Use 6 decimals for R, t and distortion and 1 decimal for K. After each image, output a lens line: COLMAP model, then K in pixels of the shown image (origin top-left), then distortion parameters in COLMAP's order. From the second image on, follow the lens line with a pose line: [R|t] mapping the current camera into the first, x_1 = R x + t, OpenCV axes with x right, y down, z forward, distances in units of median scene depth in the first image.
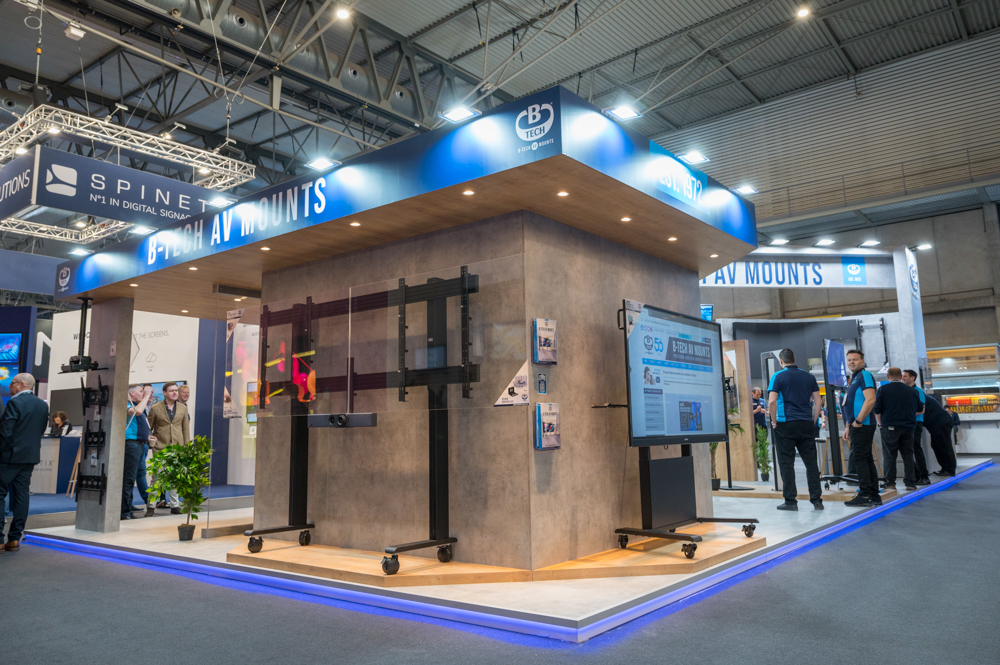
lens RADIAL K [[740.1, 0, 514.9], [0, 740.1, 319.4], [0, 0, 1]] dist [0.000283, -0.000353]
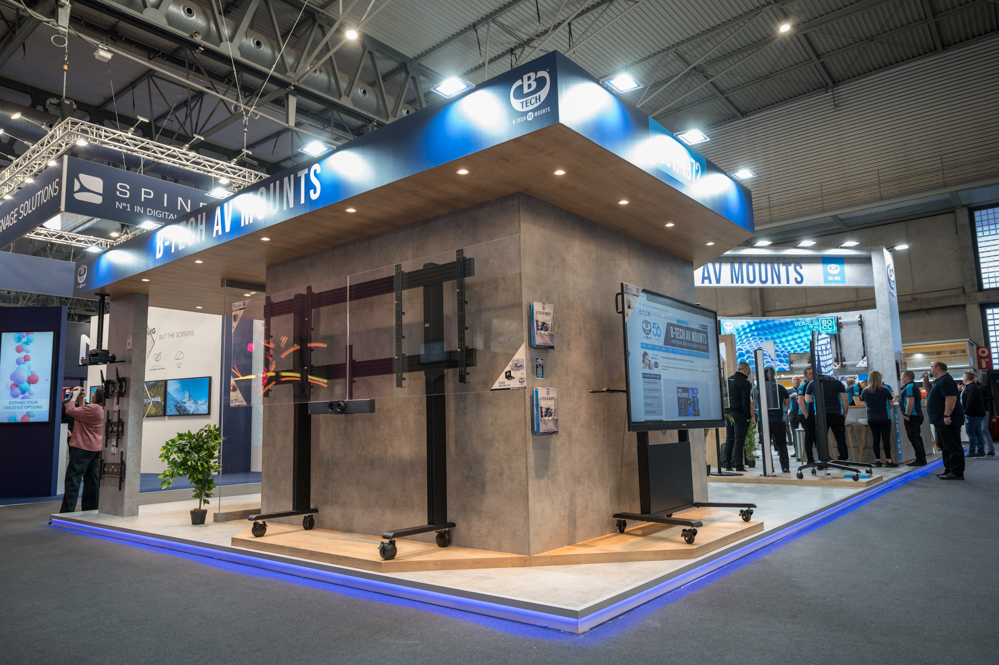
lens RADIAL K [[667.5, 0, 497.0], [0, 667.5, 341.6], [0, 0, 1]] dist [0.001618, 0.004878]
pose [[0.999605, -0.007023, -0.027209, 0.003285], [0.007759, 0.999604, 0.027040, 0.019720], [0.027008, -0.027240, 0.999264, 0.079538]]
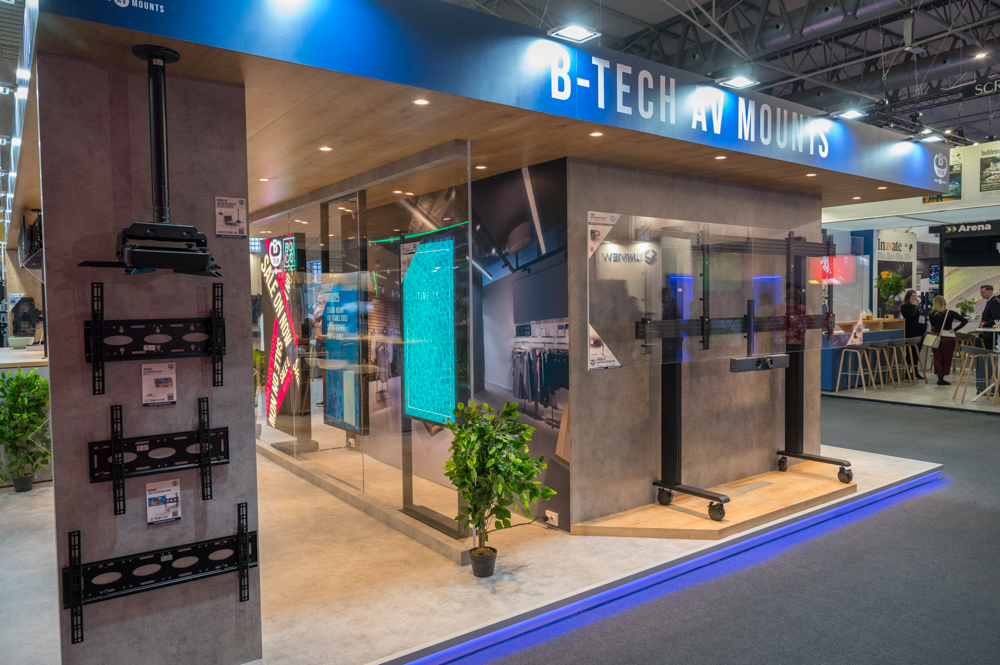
lens RADIAL K [[688.0, 0, 500.0], [0, 688.0, 332.5], [0, 0, 1]] dist [0.002301, 0.001512]
pose [[0.274312, -0.026887, 0.961265, -0.984814], [-0.136444, 0.988408, 0.066582, 0.065458], [-0.951912, -0.149423, 0.267464, 0.876231]]
